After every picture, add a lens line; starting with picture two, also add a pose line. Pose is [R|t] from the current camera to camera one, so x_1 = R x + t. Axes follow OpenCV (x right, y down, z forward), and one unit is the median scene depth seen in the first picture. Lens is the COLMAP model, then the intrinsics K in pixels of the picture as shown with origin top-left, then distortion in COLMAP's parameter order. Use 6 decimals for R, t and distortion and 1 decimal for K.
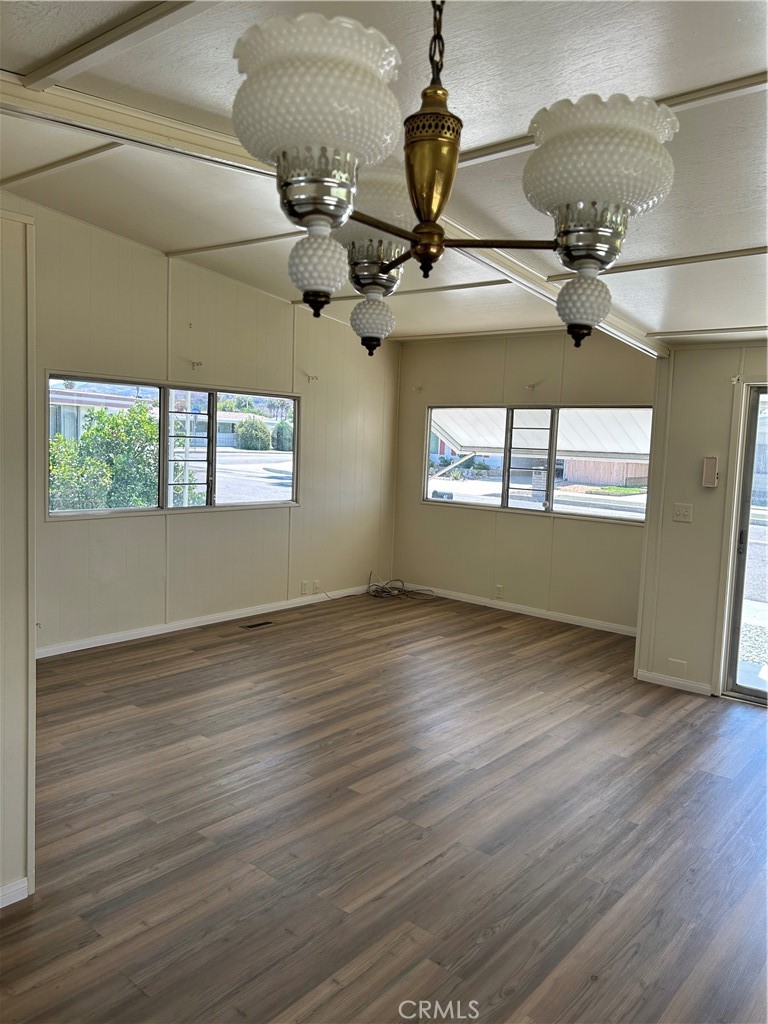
lens RADIAL K [[778.4, 0, 385.0], [0, 778.4, 507.3], [0, 0, 1]] dist [0.008902, 0.001380]
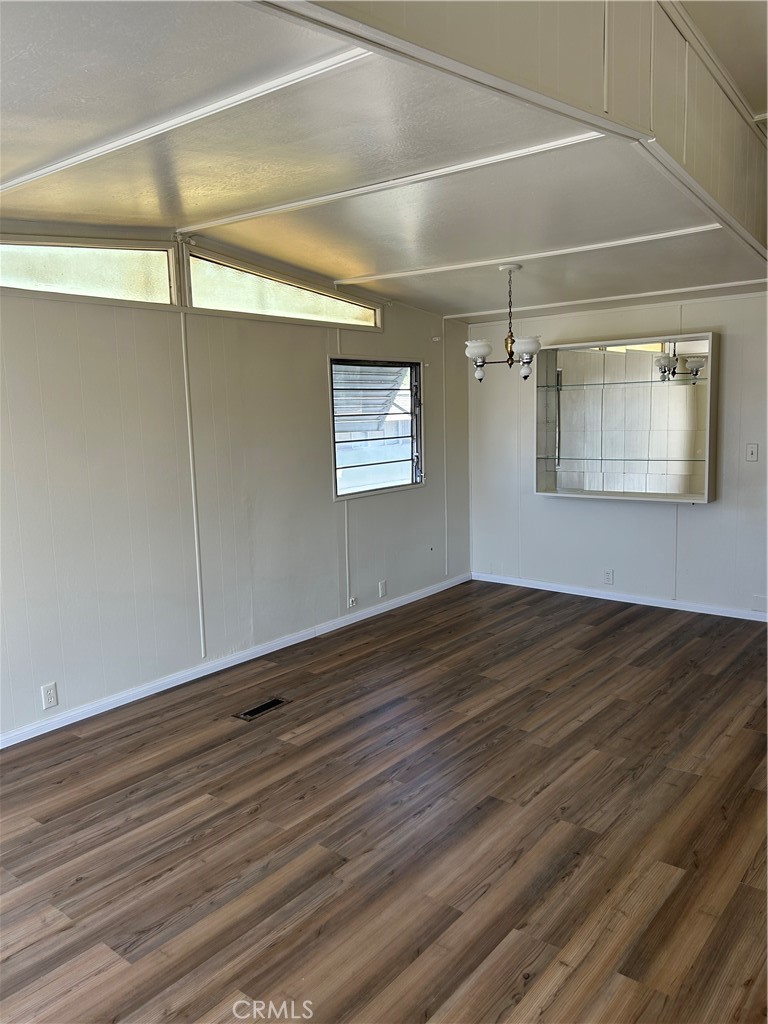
lens RADIAL K [[778.4, 0, 385.0], [0, 778.4, 507.3], [0, 0, 1]] dist [0.008902, 0.001380]
pose [[-0.999880, -0.008254, -0.013110, 0.320389], [-0.010938, 0.975408, 0.220135, -0.177297], [0.010970, 0.220252, -0.975381, 2.111543]]
